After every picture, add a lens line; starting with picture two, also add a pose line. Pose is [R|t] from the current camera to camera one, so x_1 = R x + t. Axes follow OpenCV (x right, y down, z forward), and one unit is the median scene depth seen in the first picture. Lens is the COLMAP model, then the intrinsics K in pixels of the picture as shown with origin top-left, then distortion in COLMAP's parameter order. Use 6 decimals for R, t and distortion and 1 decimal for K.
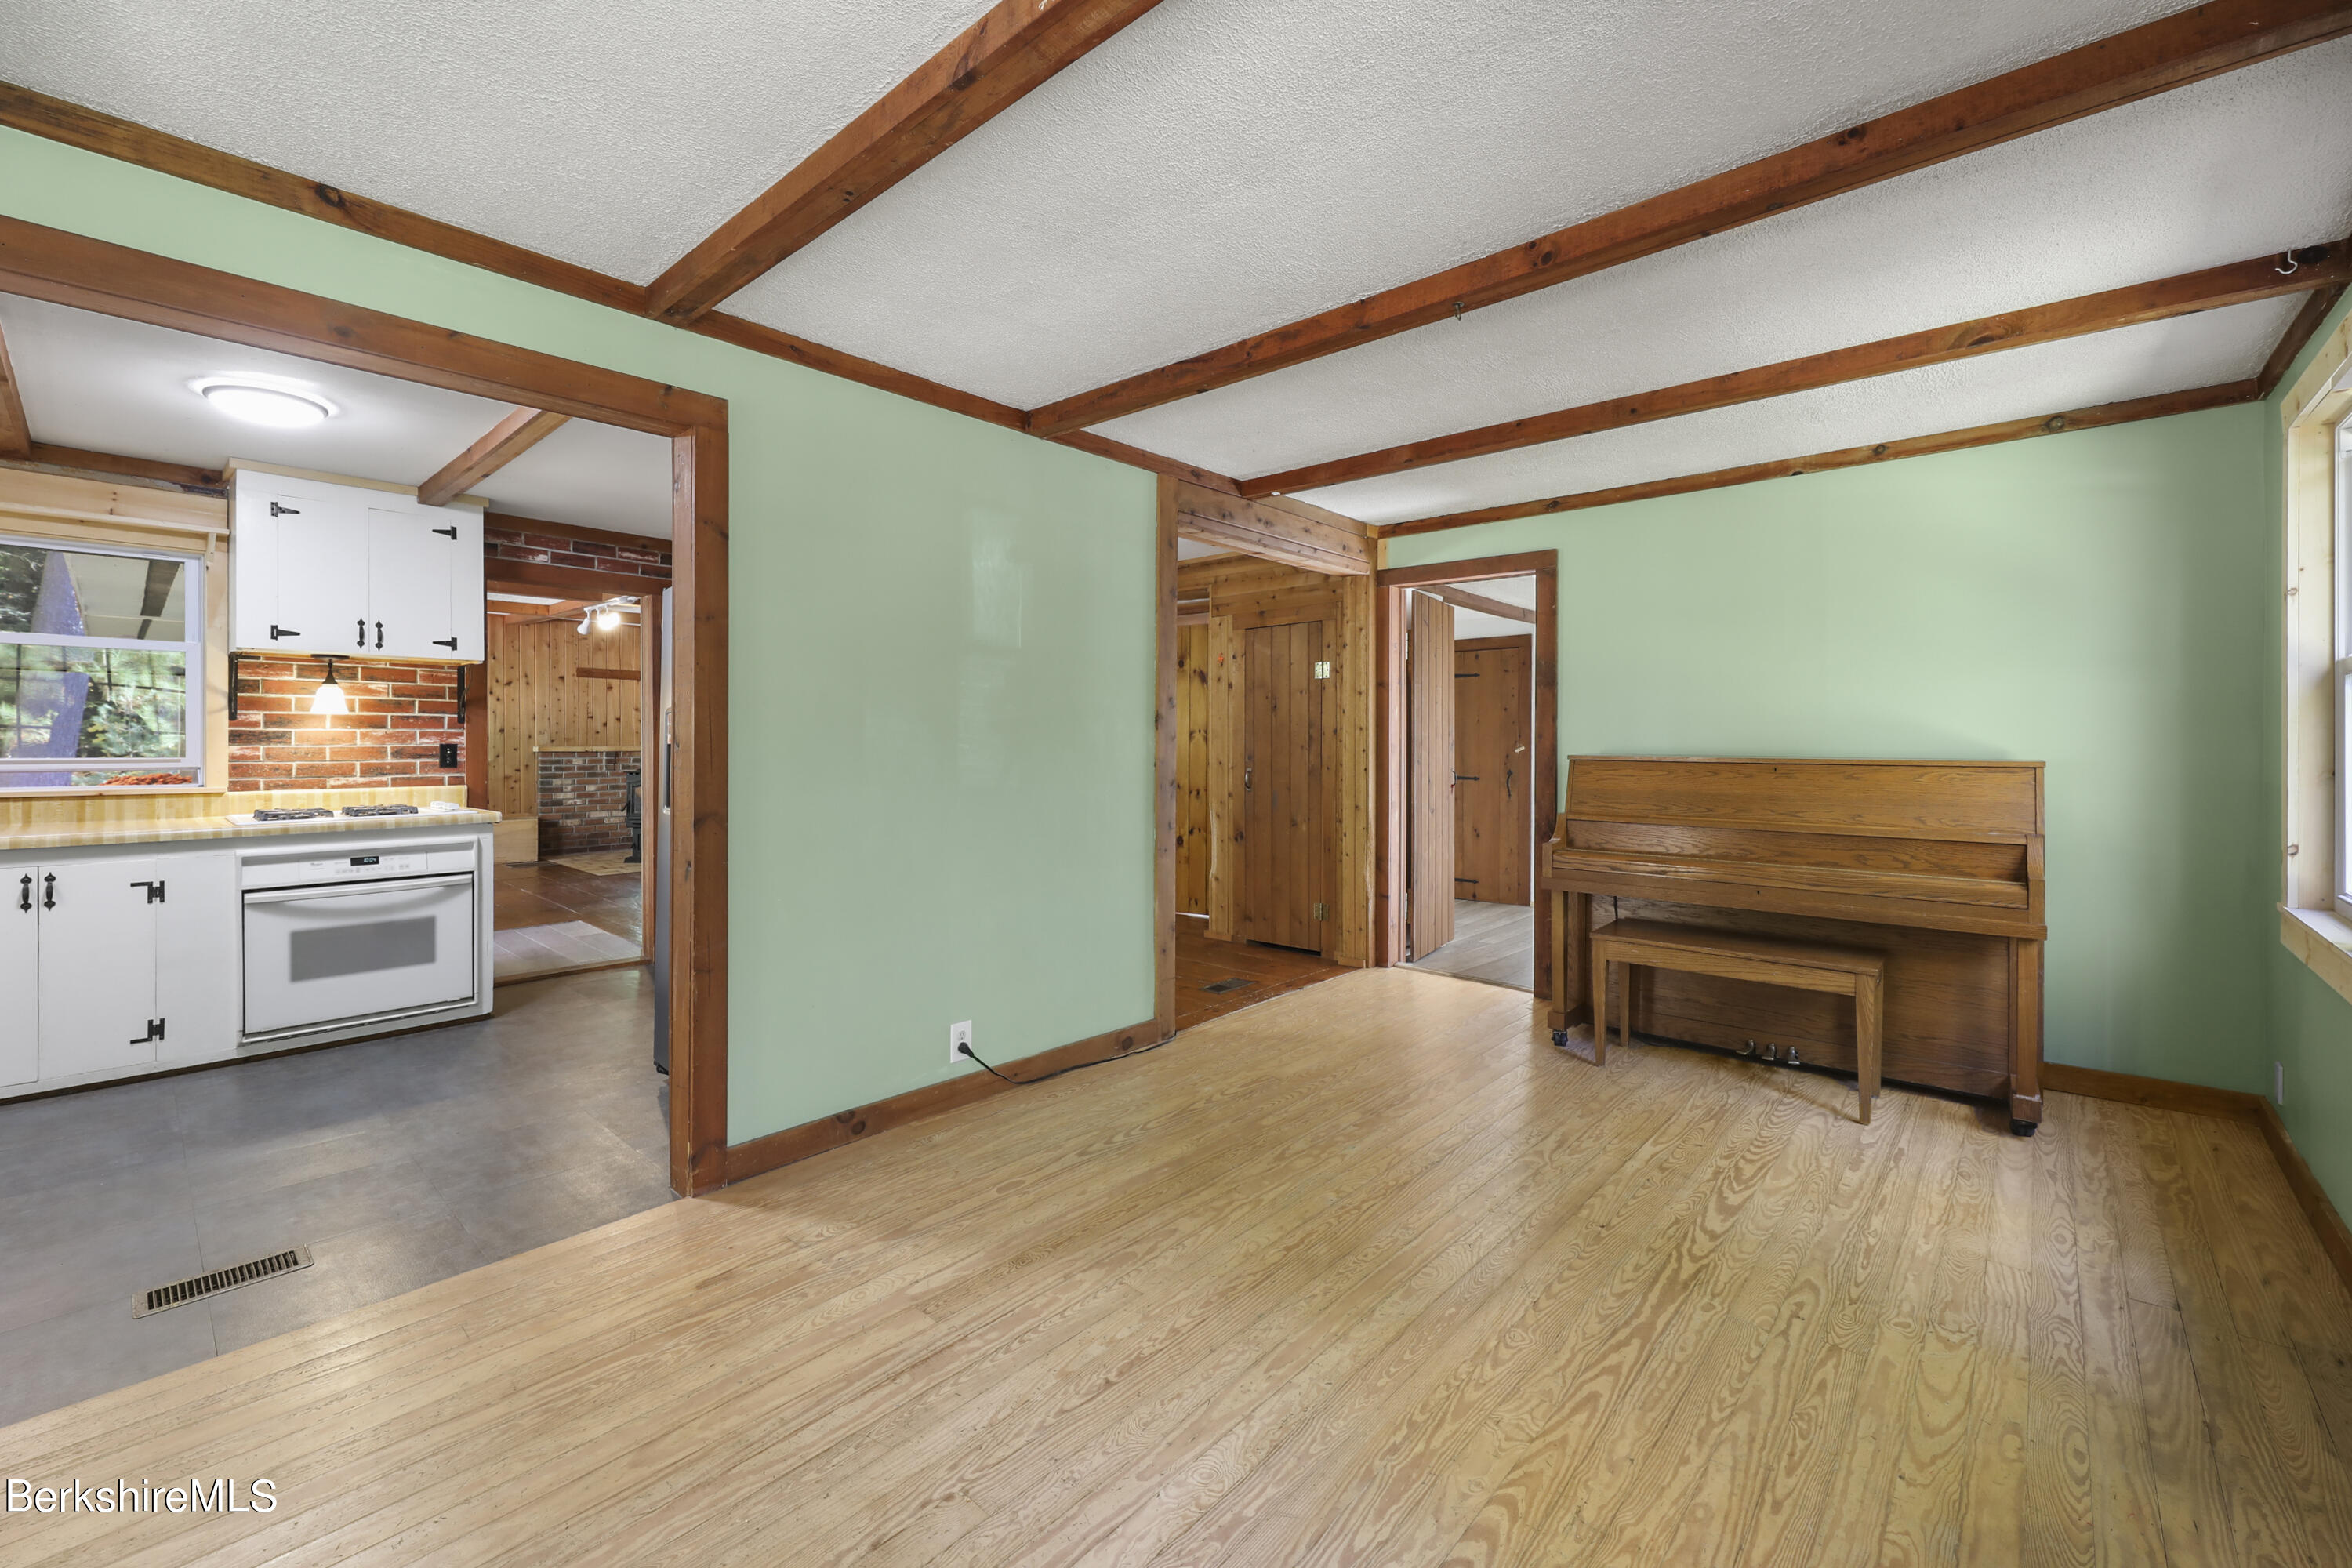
lens RADIAL K [[958.3, 0, 1162.7], [0, 958.3, 744.3], [0, 0, 1]] dist [-0.000004, -0.002992]
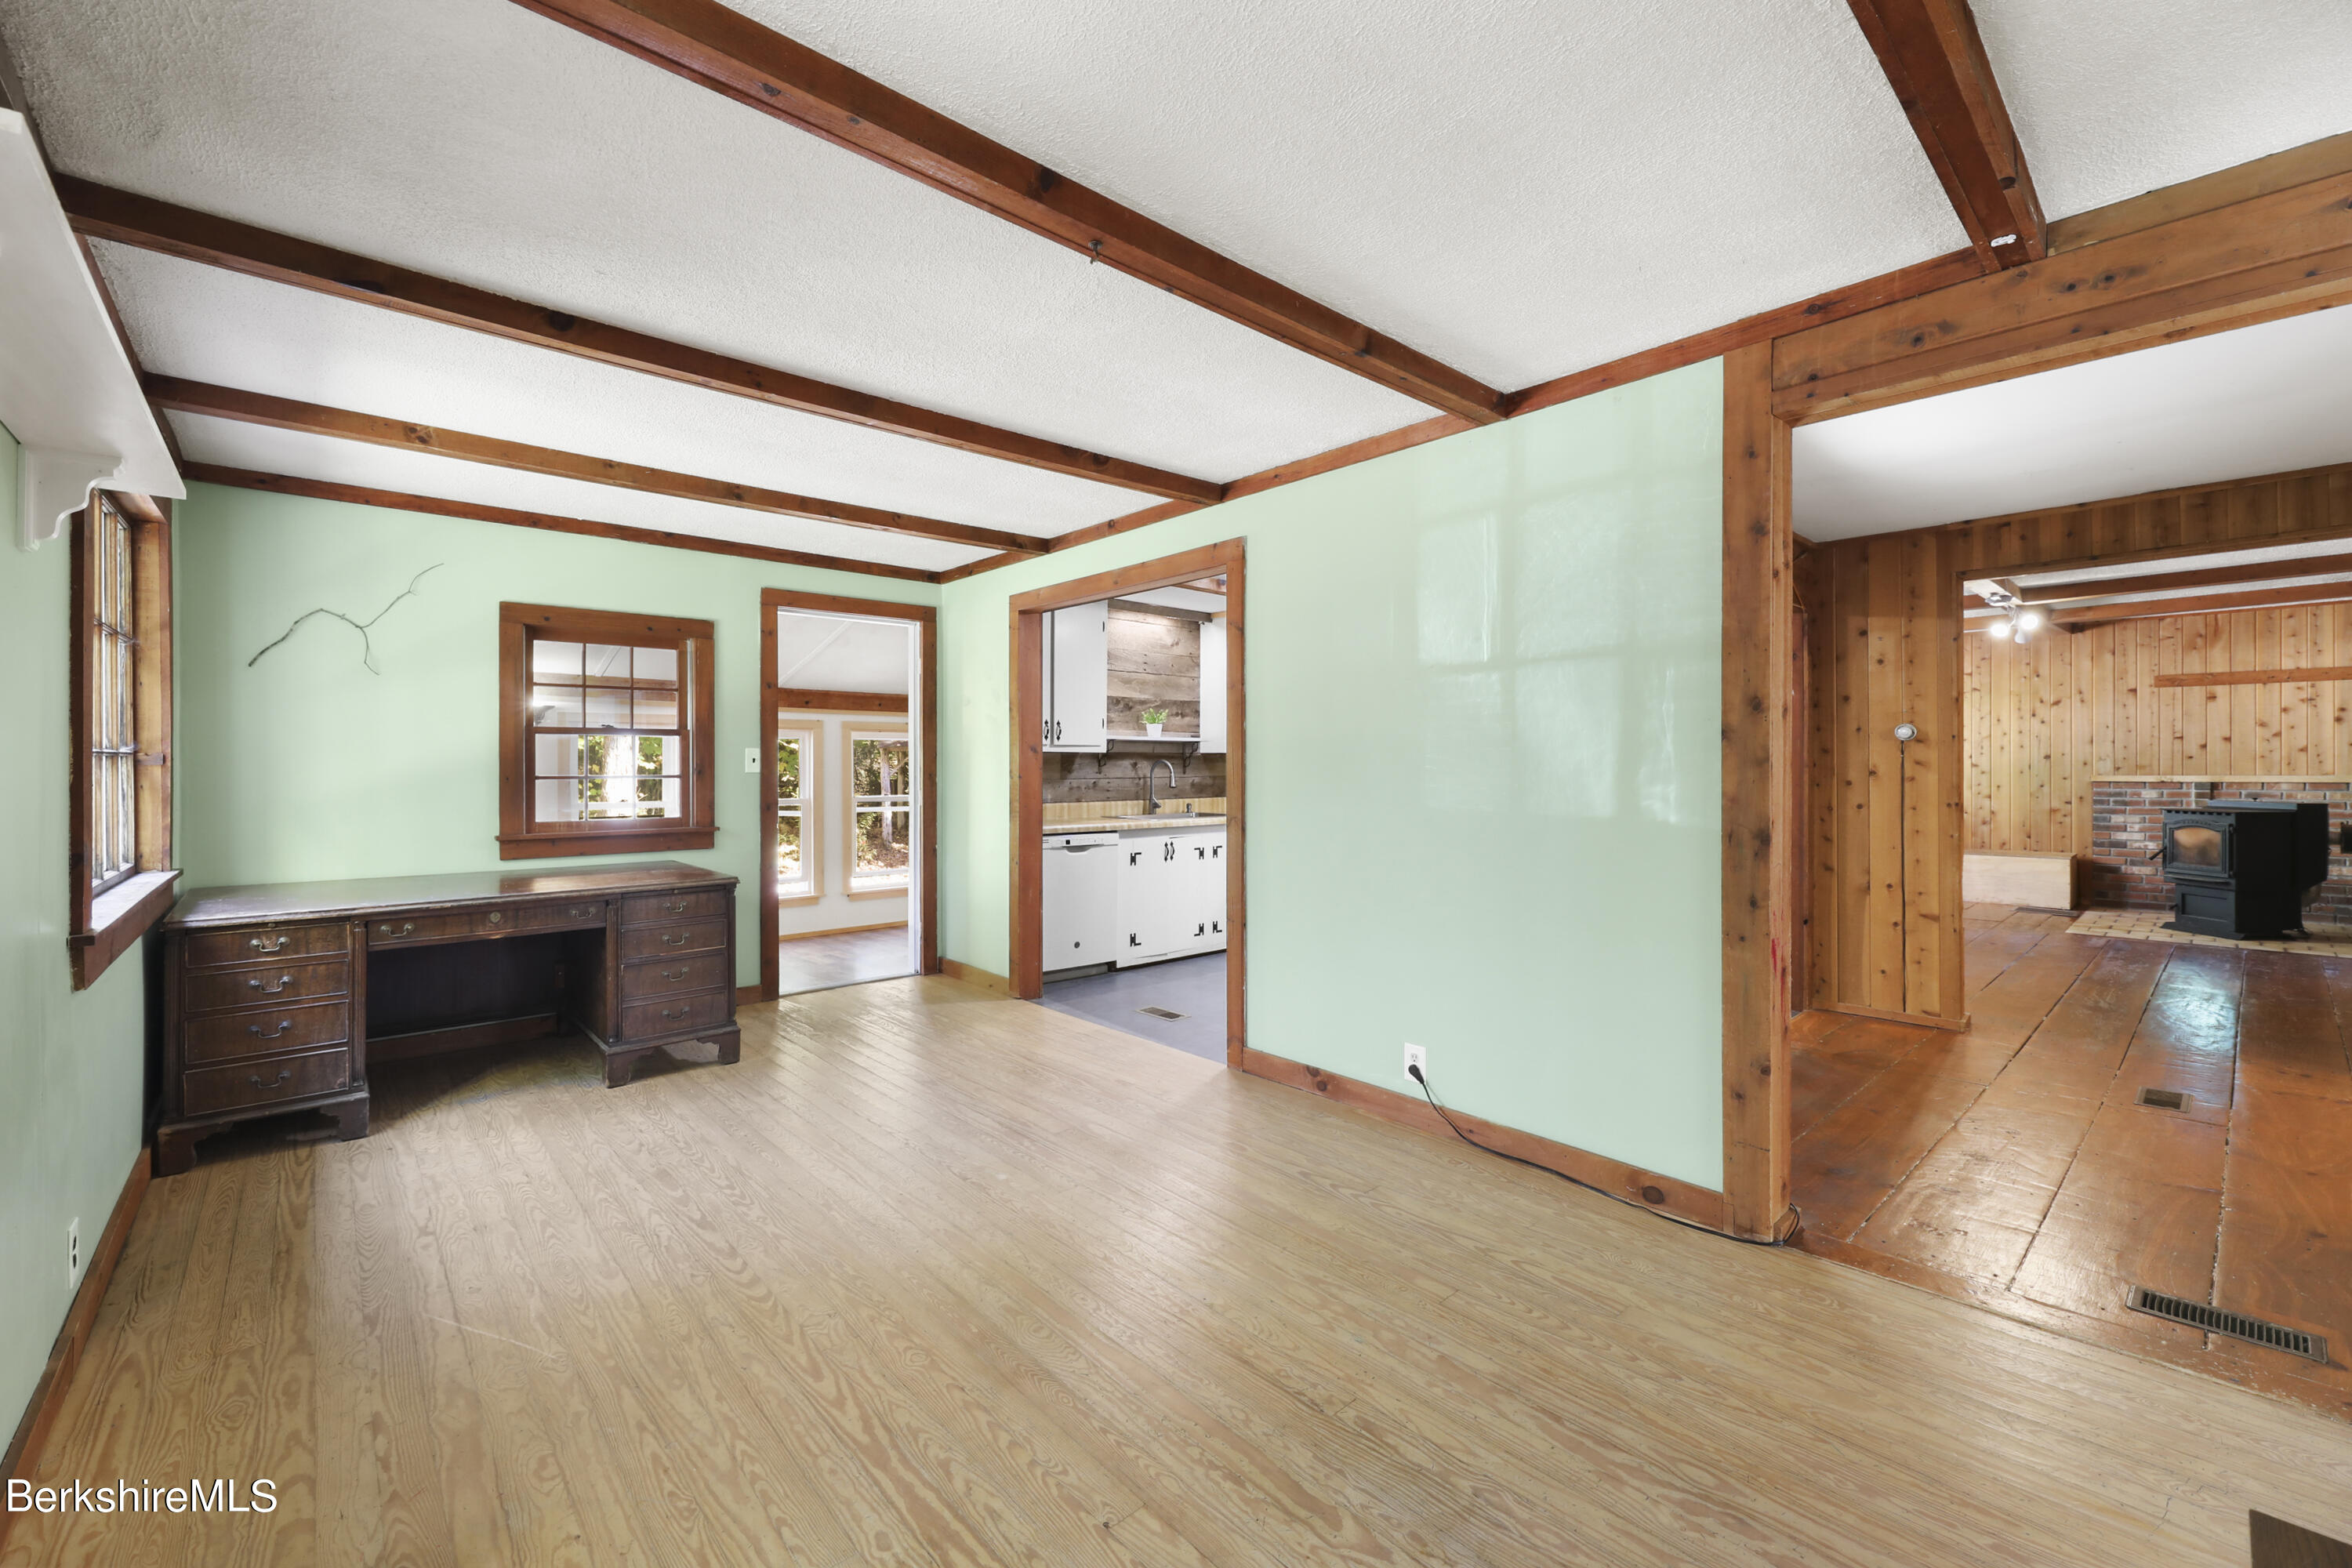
lens RADIAL K [[958.3, 0, 1159.5], [0, 958.3, 764.5], [0, 0, 1]] dist [-0.000004, -0.002992]
pose [[-0.107632, -0.005872, -0.994173, 0.739352], [-0.002498, 0.999981, -0.005636, -0.000985], [0.994188, 0.001877, -0.107645, 0.745410]]
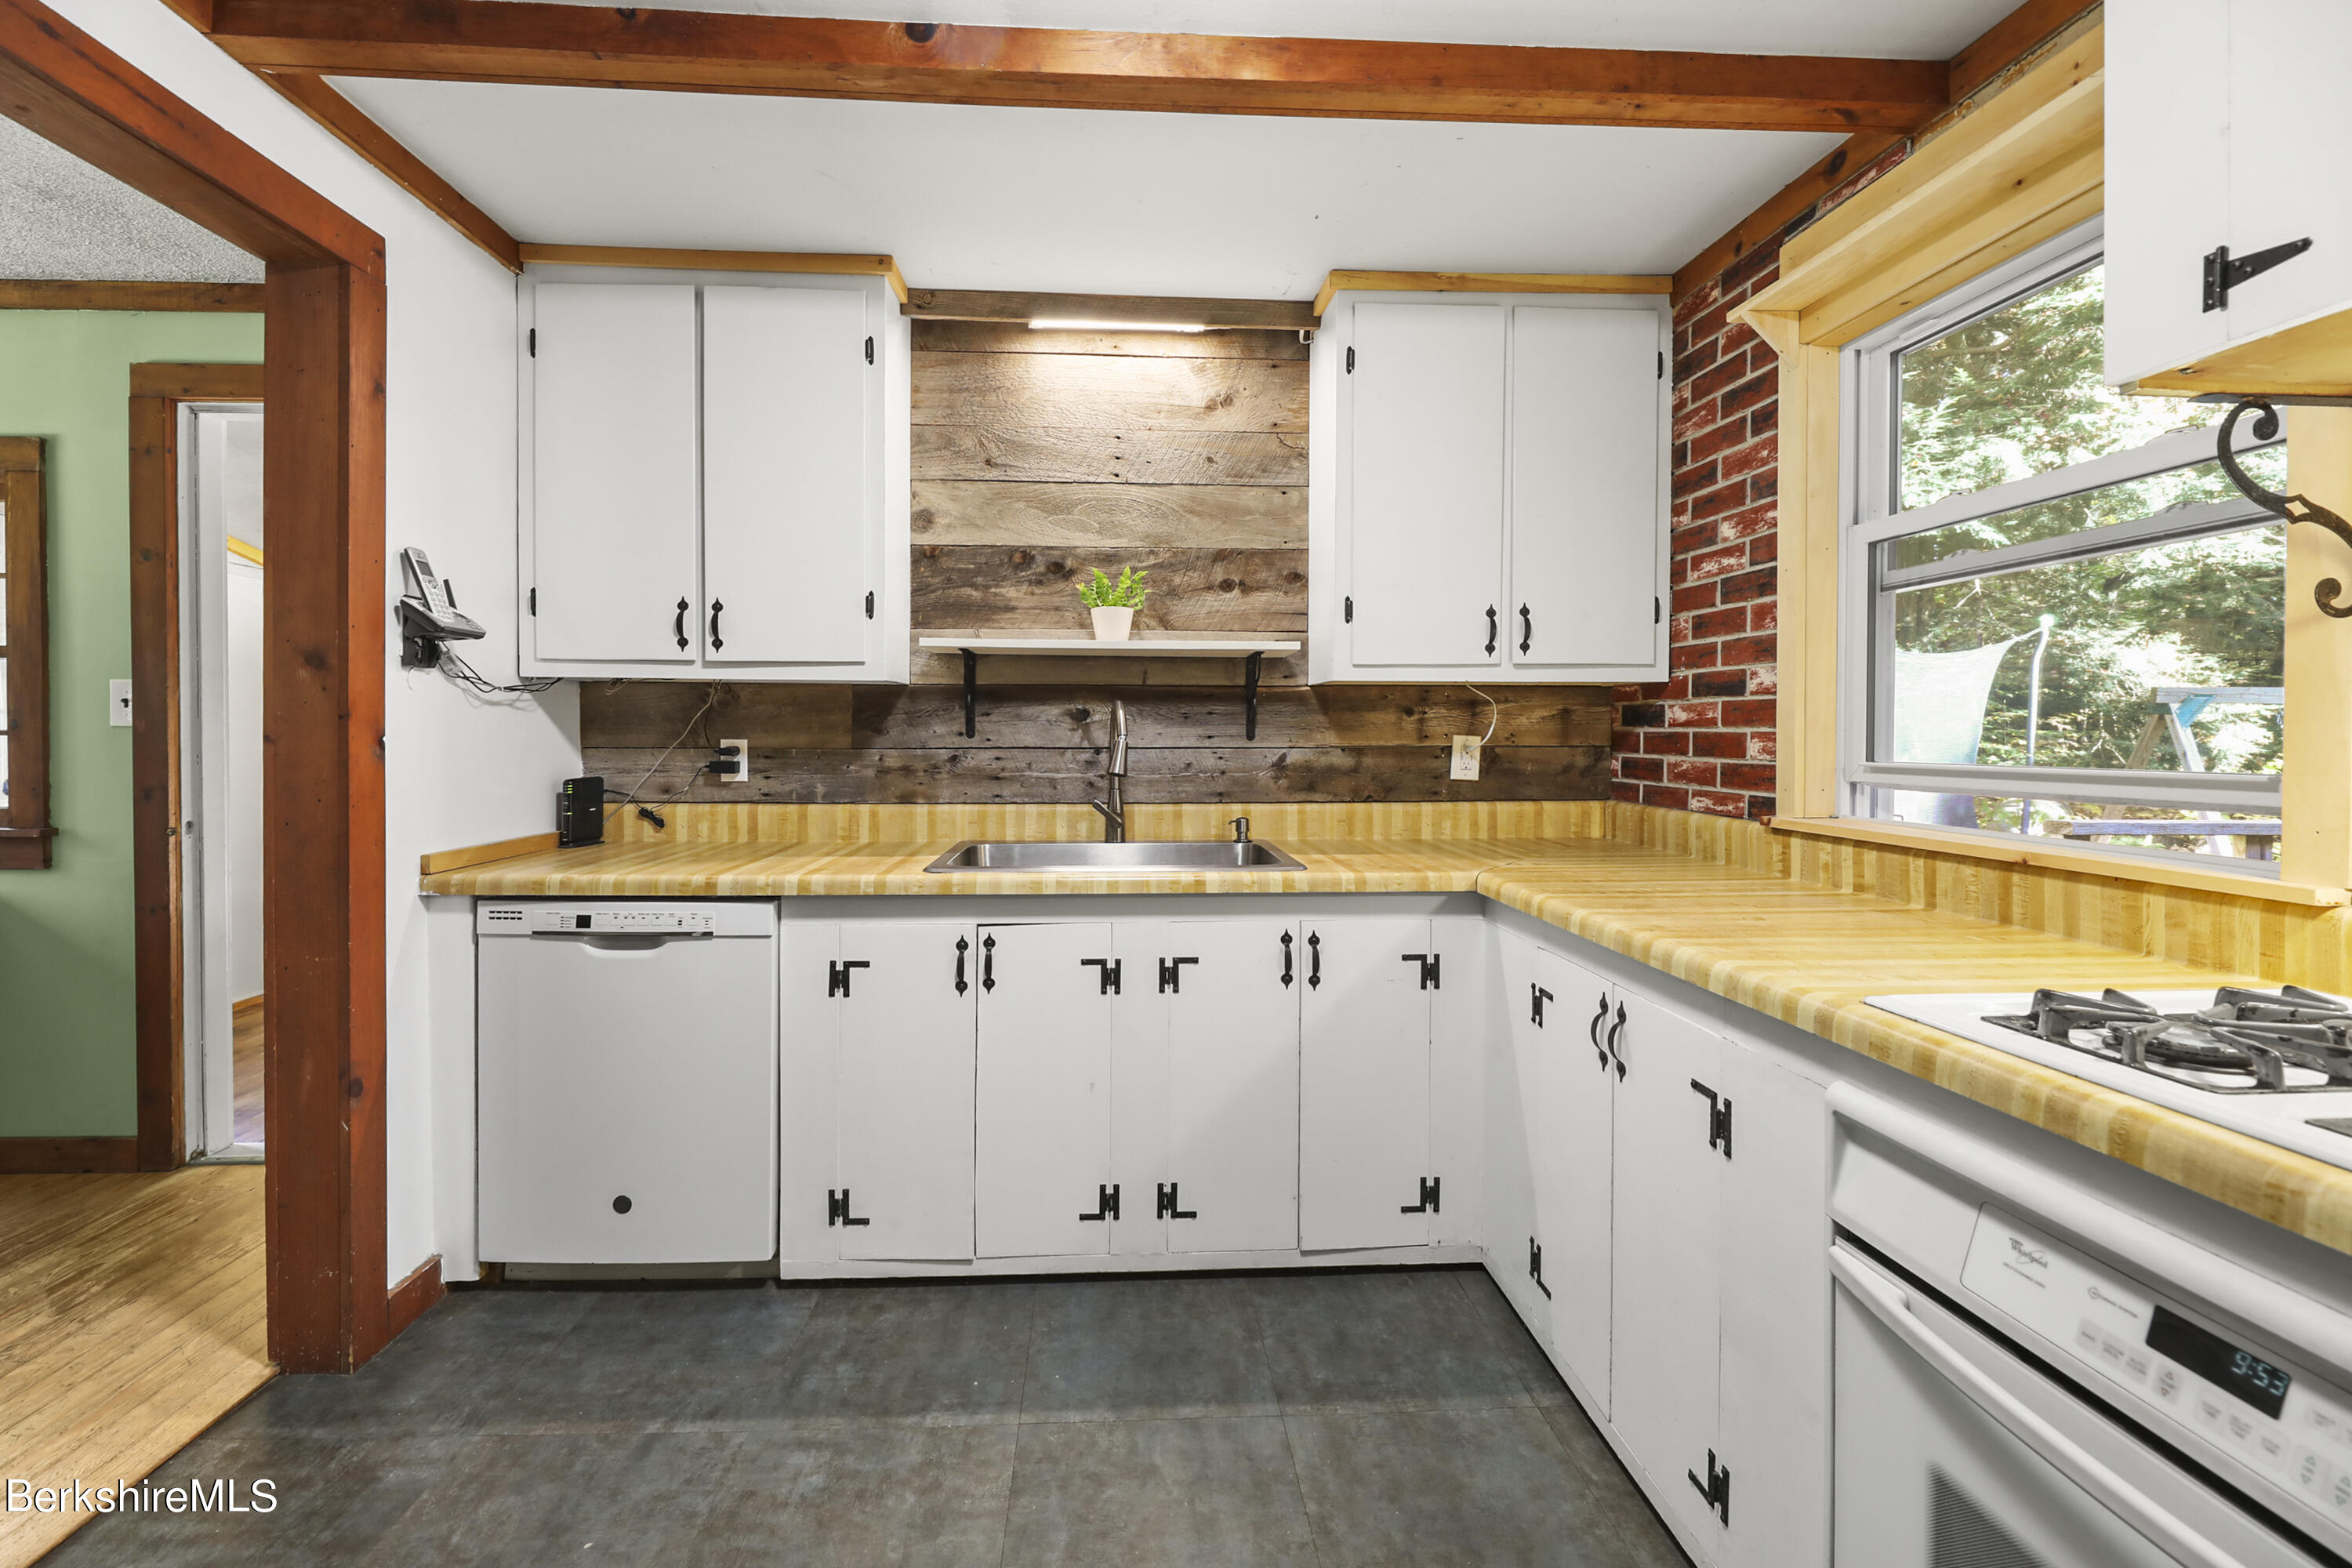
lens RADIAL K [[958.3, 0, 1156.6], [0, 958.3, 742.6], [0, 0, 1]] dist [-0.000004, -0.002992]
pose [[-0.702475, 0.000221, -0.711708, -0.605535], [-0.008746, 0.999922, 0.008943, 0.003437], [0.711655, 0.012507, -0.702418, 1.059729]]
